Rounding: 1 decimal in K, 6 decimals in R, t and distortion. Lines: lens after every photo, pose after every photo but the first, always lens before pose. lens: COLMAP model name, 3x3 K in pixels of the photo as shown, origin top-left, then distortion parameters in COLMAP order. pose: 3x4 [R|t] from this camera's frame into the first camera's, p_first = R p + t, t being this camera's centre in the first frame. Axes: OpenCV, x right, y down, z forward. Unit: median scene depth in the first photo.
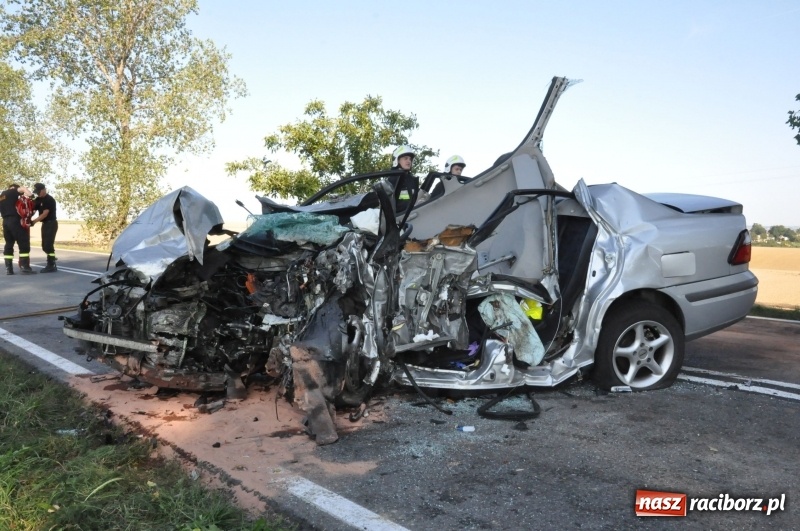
lens RADIAL K [[680.0, 0, 400.0], [0, 680.0, 265.5], [0, 0, 1]] dist [-0.077976, 0.158432]
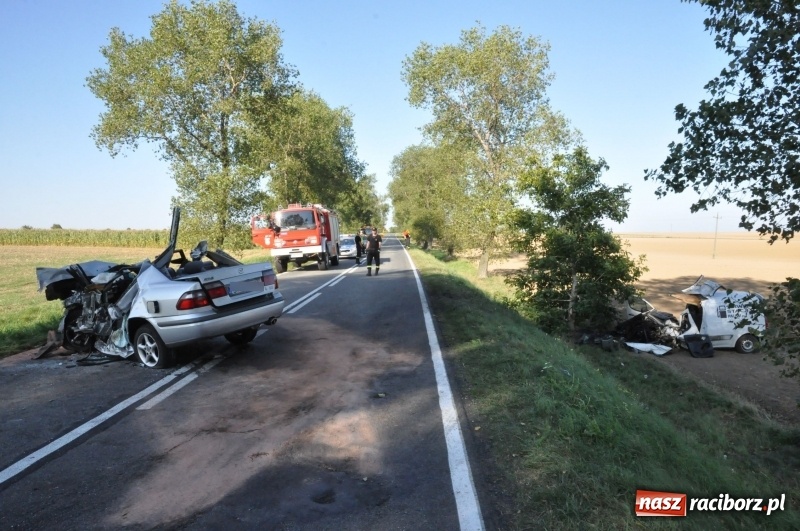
lens RADIAL K [[543.7, 0, 400.0], [0, 543.7, 265.5], [0, 0, 1]] dist [-0.132664, 0.096836]
pose [[0.726405, 0.027518, -0.686716, 2.023380], [-0.030458, 0.999505, 0.007833, -0.160007], [0.686592, 0.015226, 0.726883, 0.364723]]
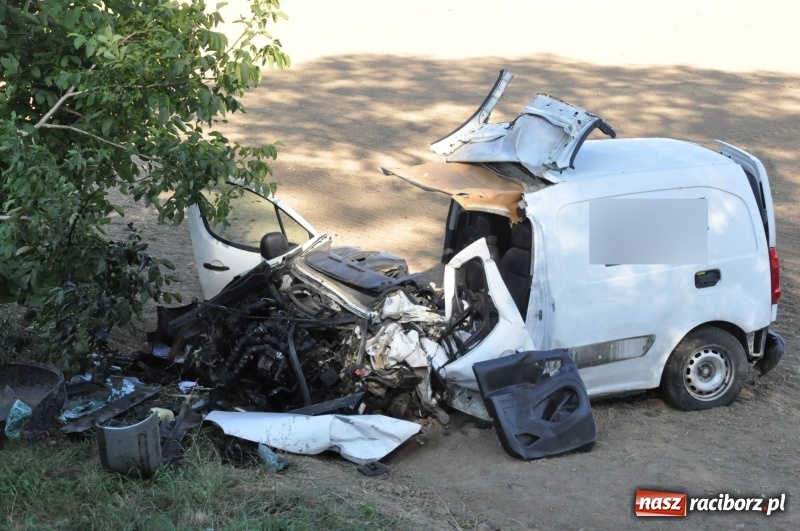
lens RADIAL K [[2050.4, 0, 400.0], [0, 2050.4, 265.5], [0, 0, 1]] dist [0.456902, 0.325981]
pose [[0.979769, 0.029404, -0.197961, 1.402603], [-0.005379, 0.992660, 0.120817, -0.232153], [0.200061, -0.117308, 0.972736, 1.474023]]
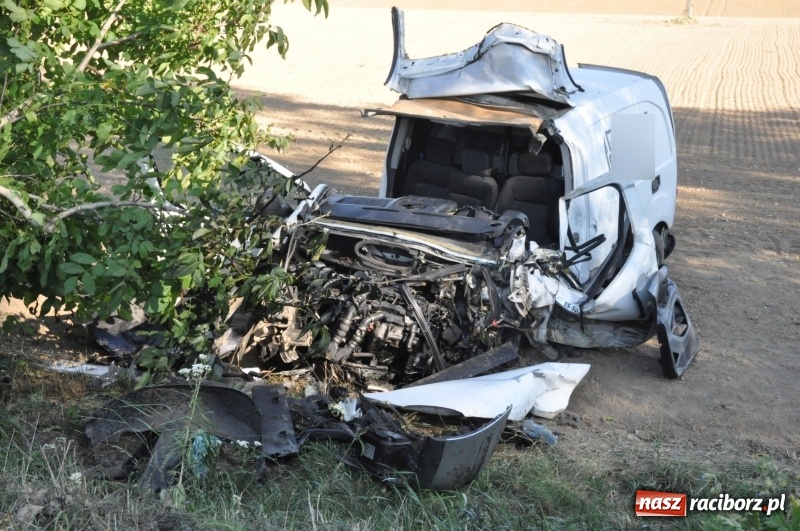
lens RADIAL K [[1331.4, 0, 397.5], [0, 1331.4, 275.1], [0, 0, 1]] dist [0.212796, -0.074834]
pose [[0.891628, -0.118199, 0.437068, -0.432152], [0.033913, 0.980046, 0.195857, -0.125231], [-0.451497, -0.159809, 0.877845, 3.066095]]
